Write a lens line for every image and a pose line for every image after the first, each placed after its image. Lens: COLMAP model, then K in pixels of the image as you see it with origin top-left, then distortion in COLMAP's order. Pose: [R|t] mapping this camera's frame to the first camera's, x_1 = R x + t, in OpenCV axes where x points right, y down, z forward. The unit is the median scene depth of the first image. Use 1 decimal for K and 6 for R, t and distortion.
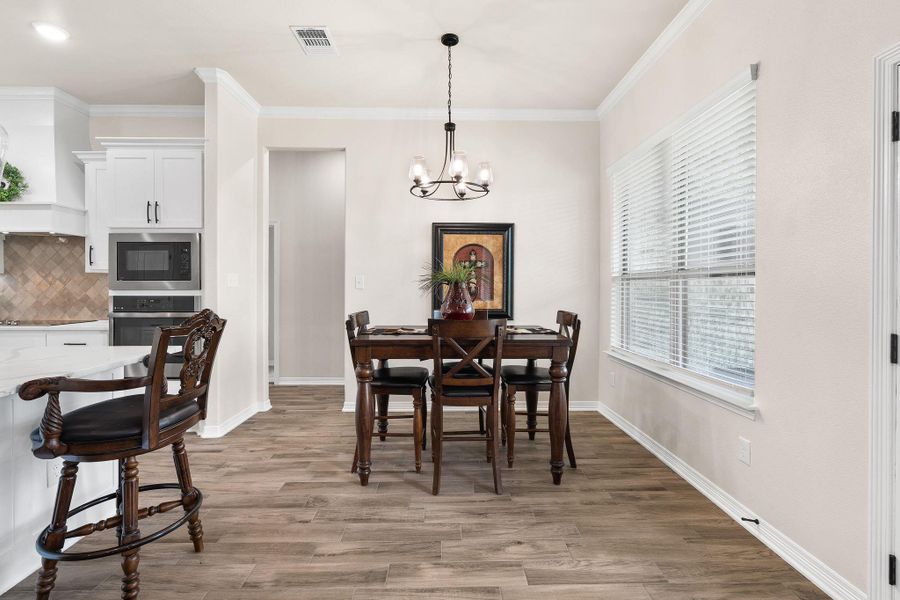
lens RADIAL K [[406.9, 0, 453.0], [0, 406.9, 291.1], [0, 0, 1]] dist [-0.007285, 0.001817]
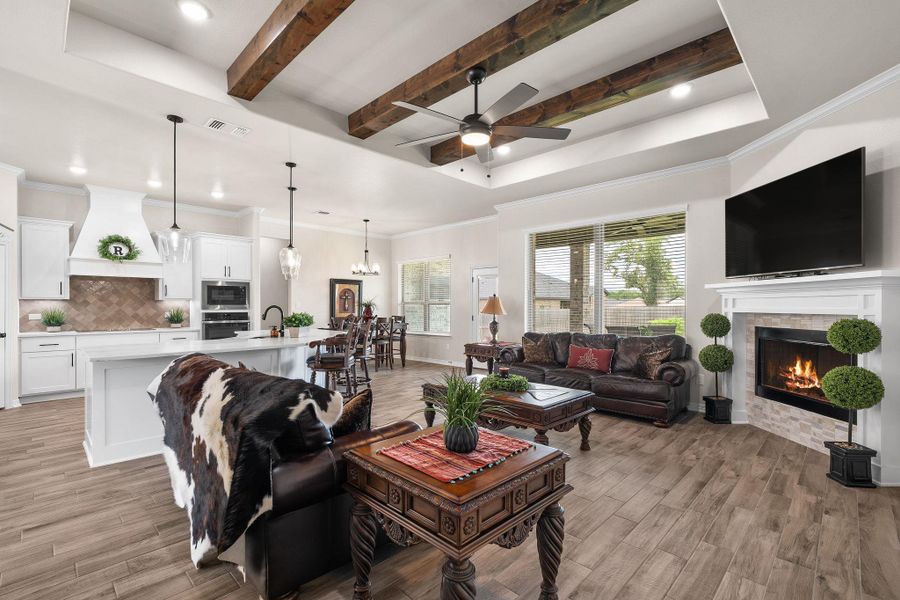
lens RADIAL K [[406.9, 0, 443.7], [0, 406.9, 303.3], [0, 0, 1]] dist [-0.007285, 0.001817]
pose [[0.717765, 0.003607, 0.696276, -1.343321], [0.002886, 0.999963, -0.008156, -0.014996], [-0.696280, 0.007863, 0.717728, -1.191035]]
